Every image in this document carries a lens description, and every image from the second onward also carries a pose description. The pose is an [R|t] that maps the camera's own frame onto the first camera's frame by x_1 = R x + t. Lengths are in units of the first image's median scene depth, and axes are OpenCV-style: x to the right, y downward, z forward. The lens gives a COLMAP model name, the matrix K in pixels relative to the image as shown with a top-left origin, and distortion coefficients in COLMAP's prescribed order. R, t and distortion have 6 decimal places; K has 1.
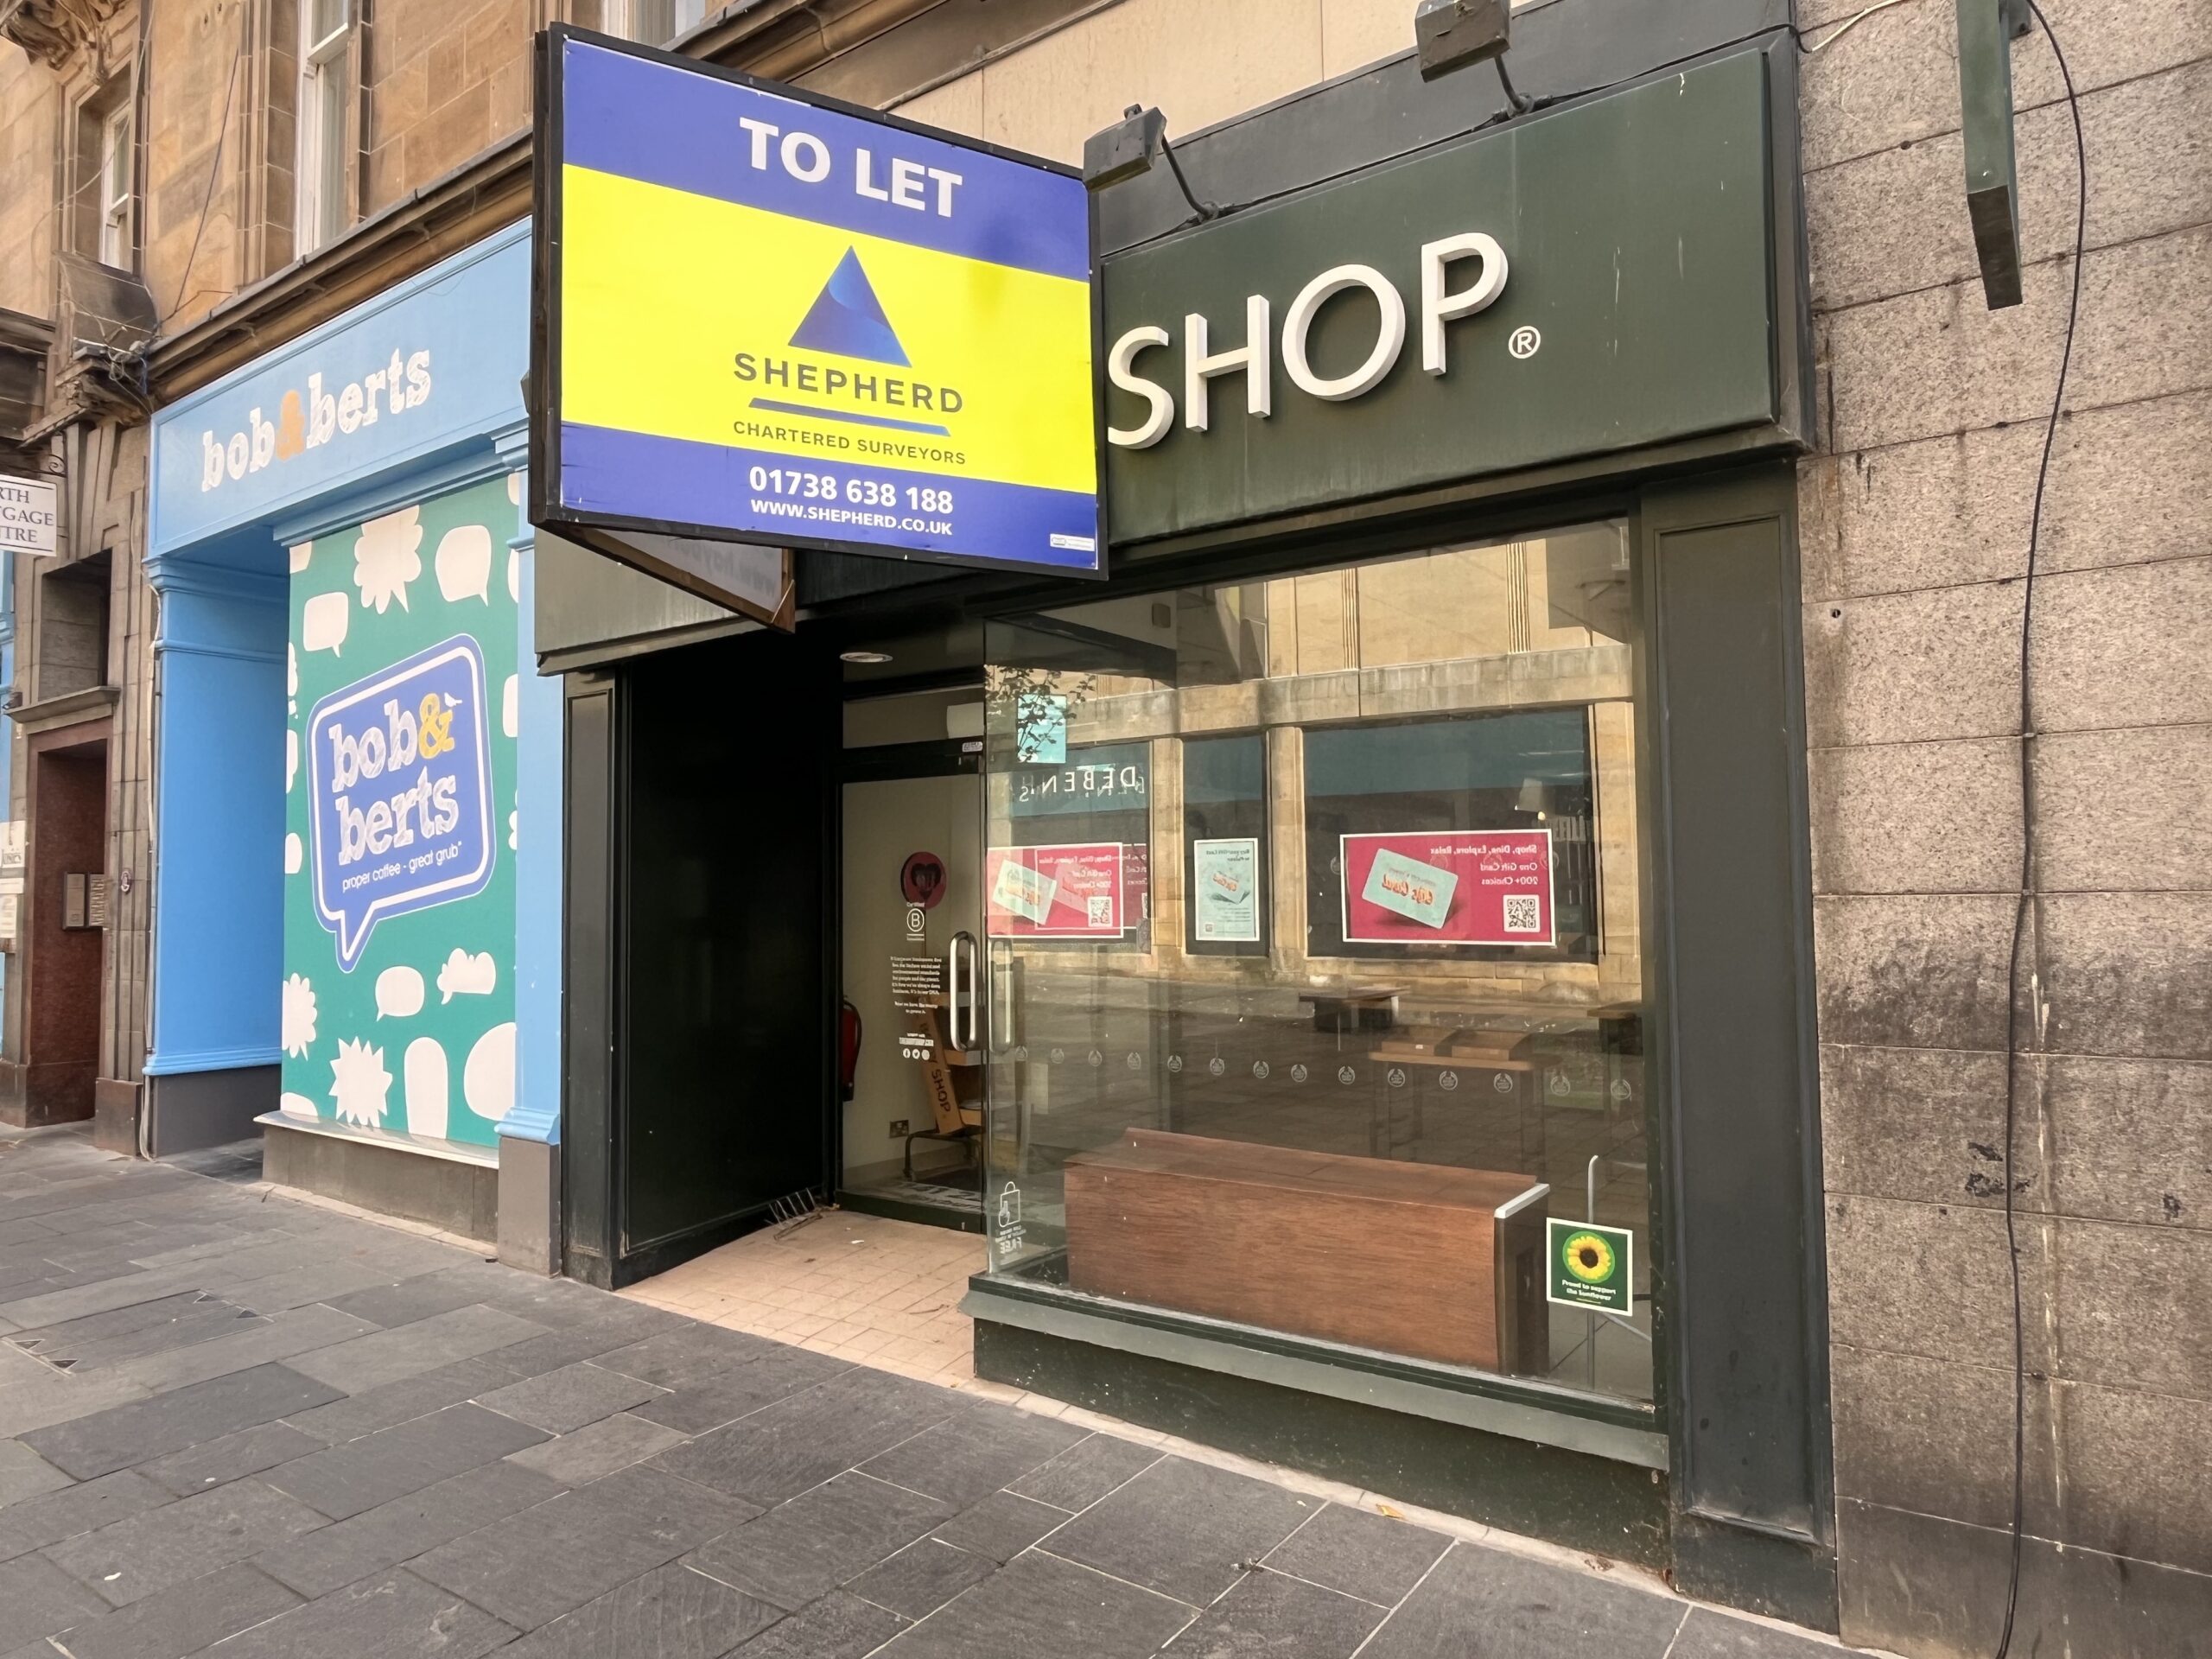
lens RADIAL K [[1365.3, 0, 1106.8], [0, 1365.3, 828.2], [0, 0, 1]] dist [-0.003836, 0.000119]
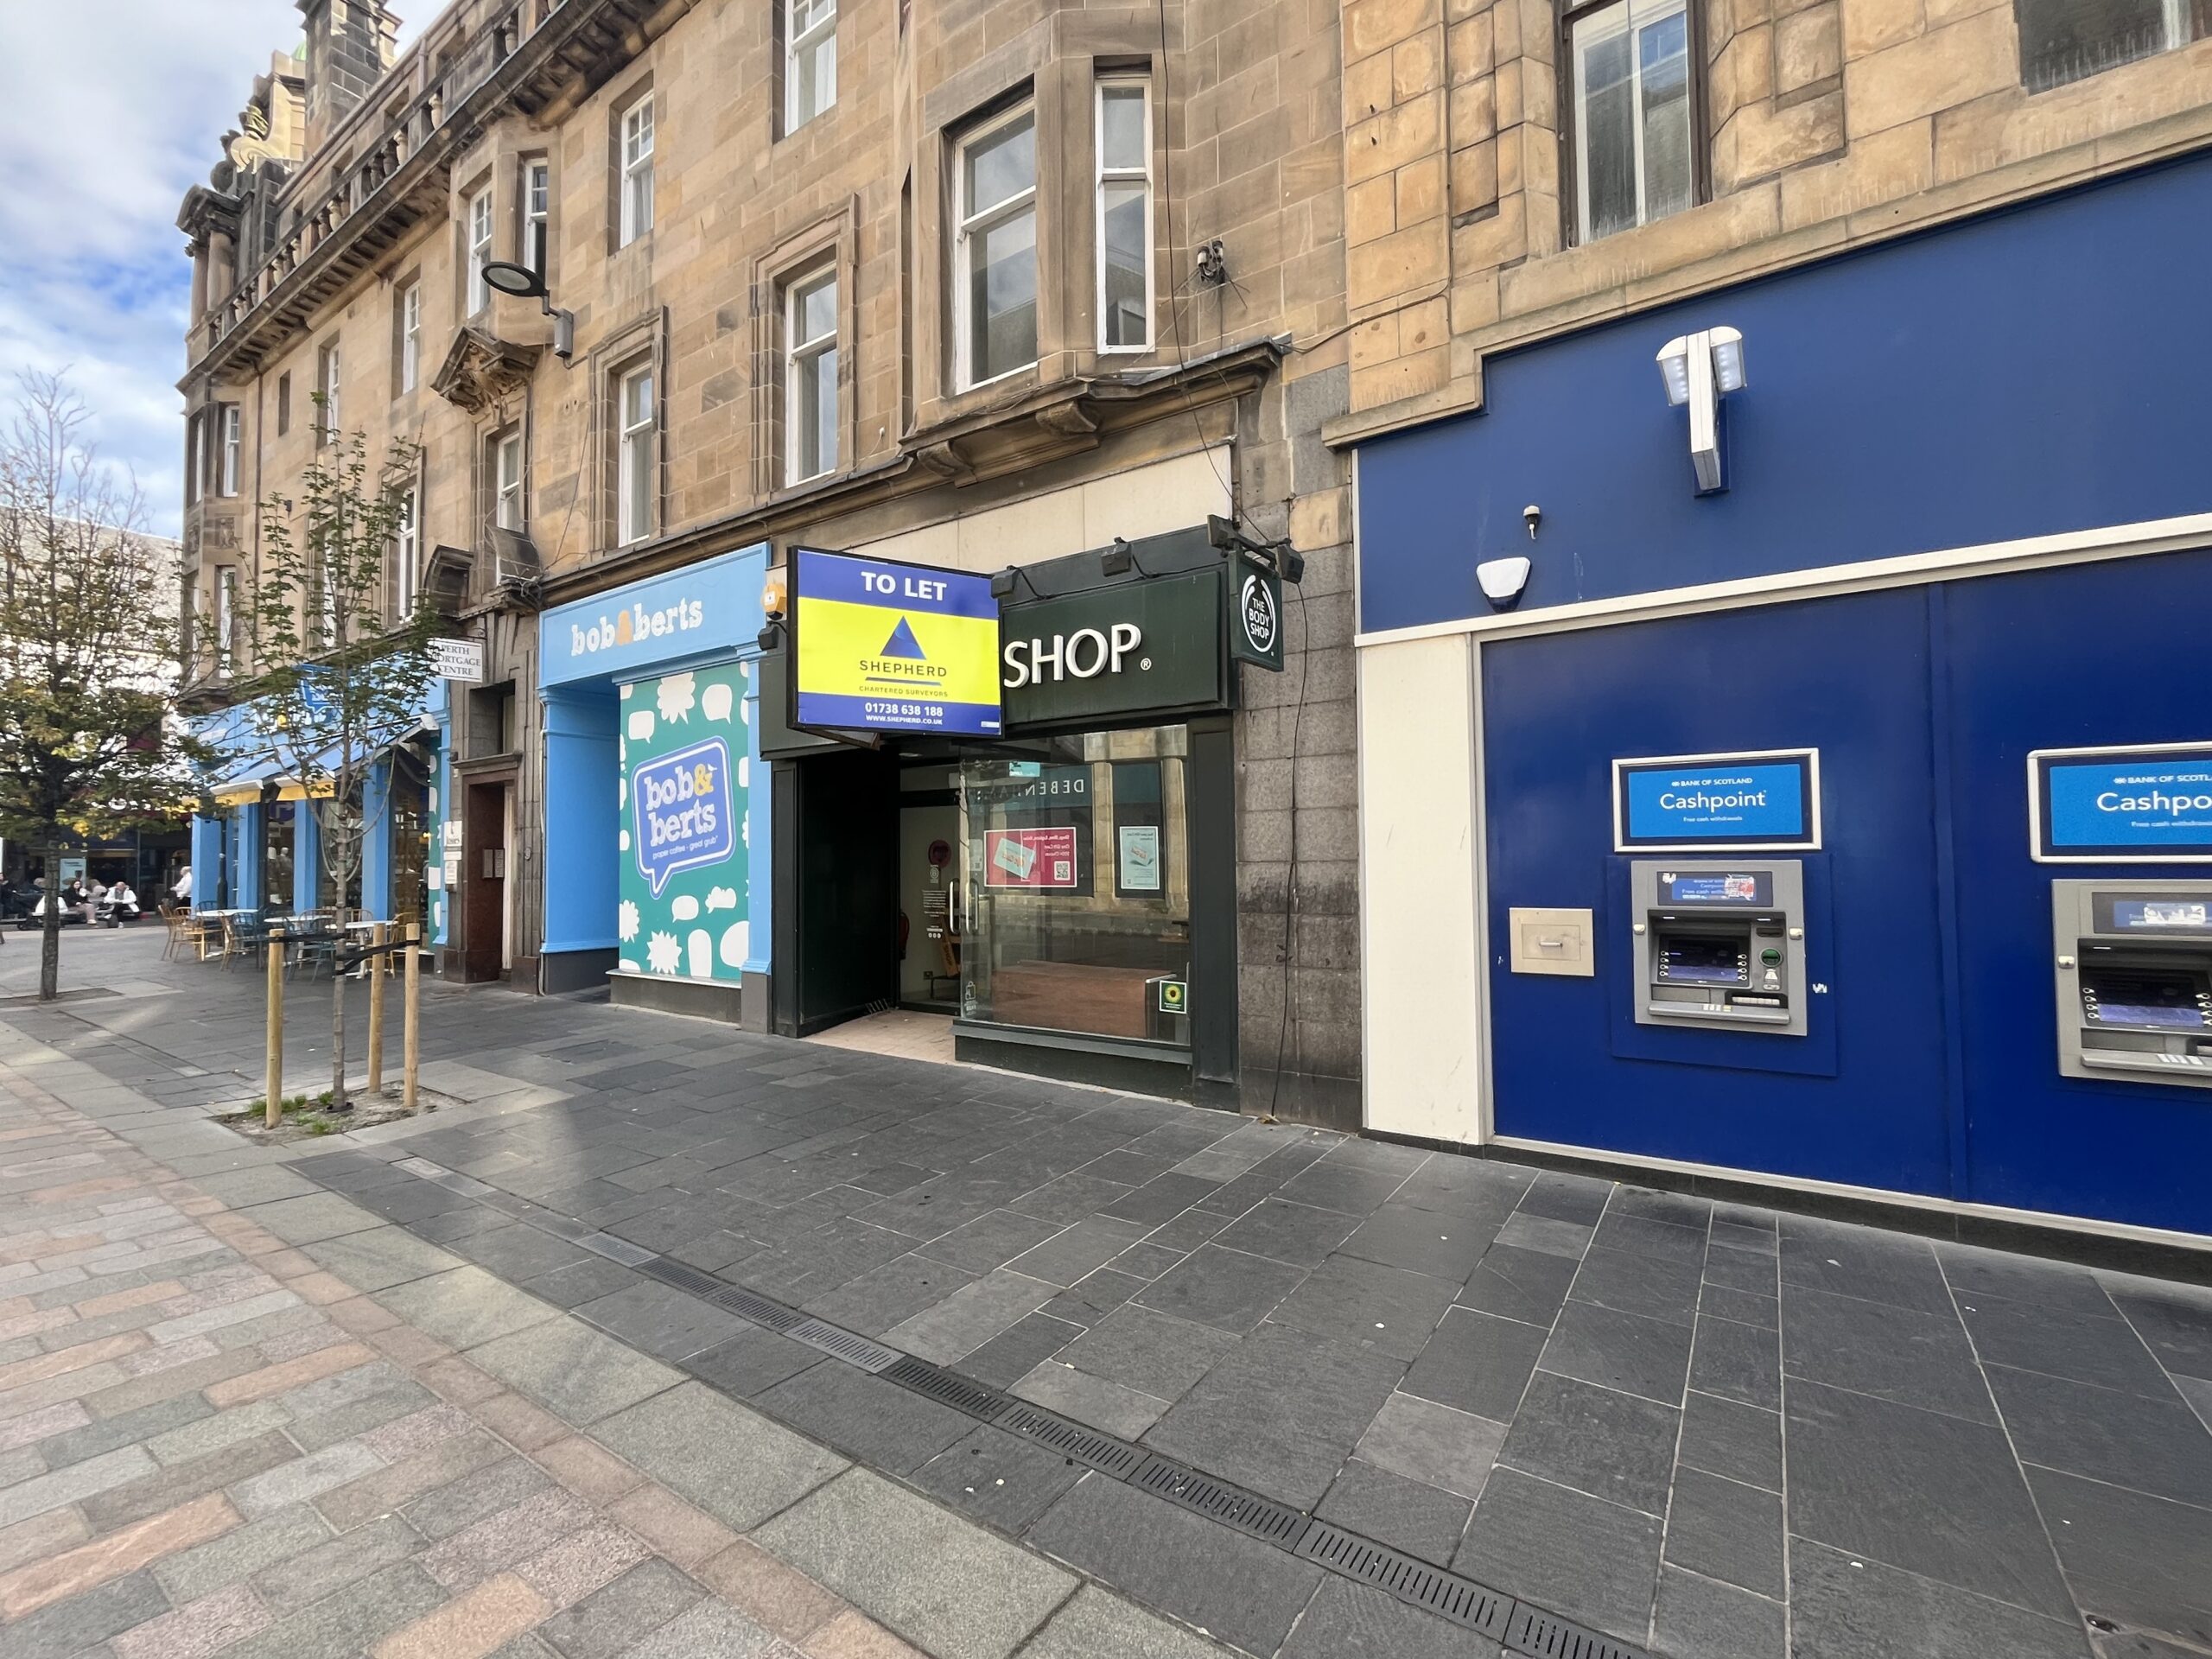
lens RADIAL K [[965.2, 0, 1106.8], [0, 965.2, 828.5], [0, 0, 1]] dist [-0.004575, 0.000616]
pose [[0.999779, 0.001294, 0.021004, 0.095153], [-0.001637, 0.999866, 0.016315, -0.026884], [-0.020980, -0.016345, 0.999646, -0.500867]]
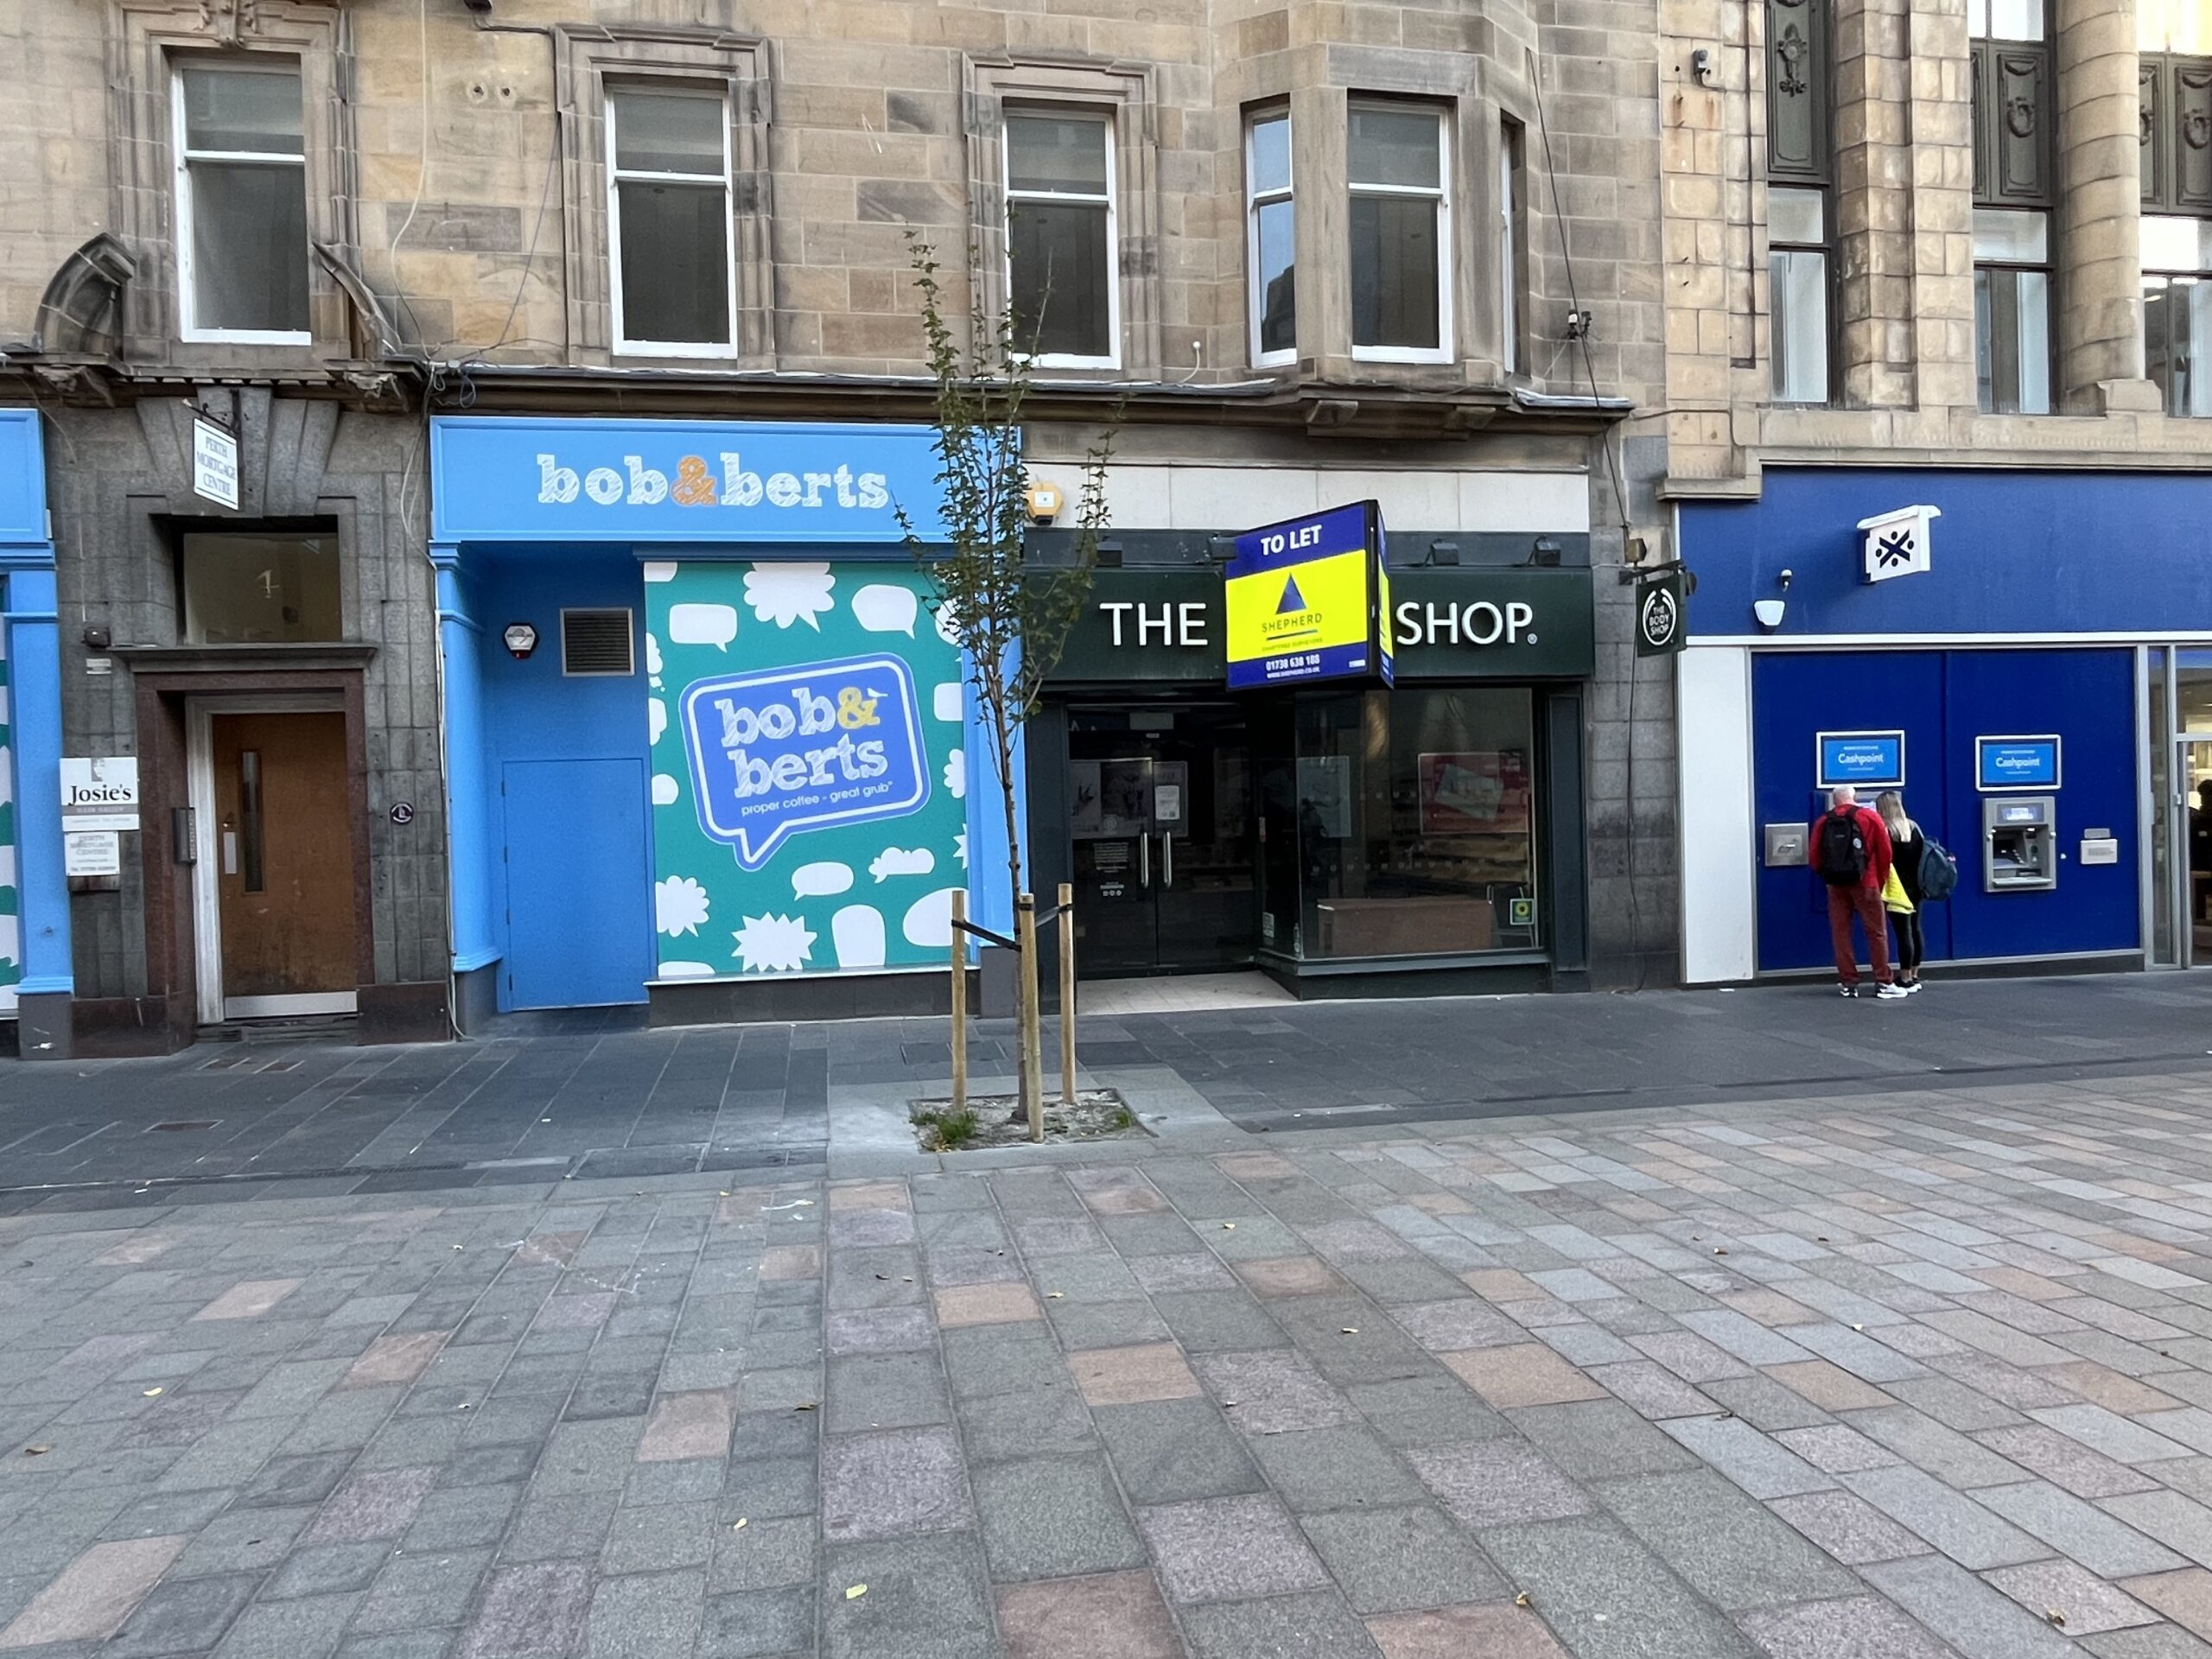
lens RADIAL K [[1365.3, 0, 1105.7], [0, 1365.3, 828.2], [0, 0, 1]] dist [-0.003836, 0.000119]
pose [[0.699307, -0.021820, 0.714488, -1.478026], [-0.013169, 0.998971, 0.043397, -0.009318], [-0.714700, -0.039757, 0.698301, -0.325183]]
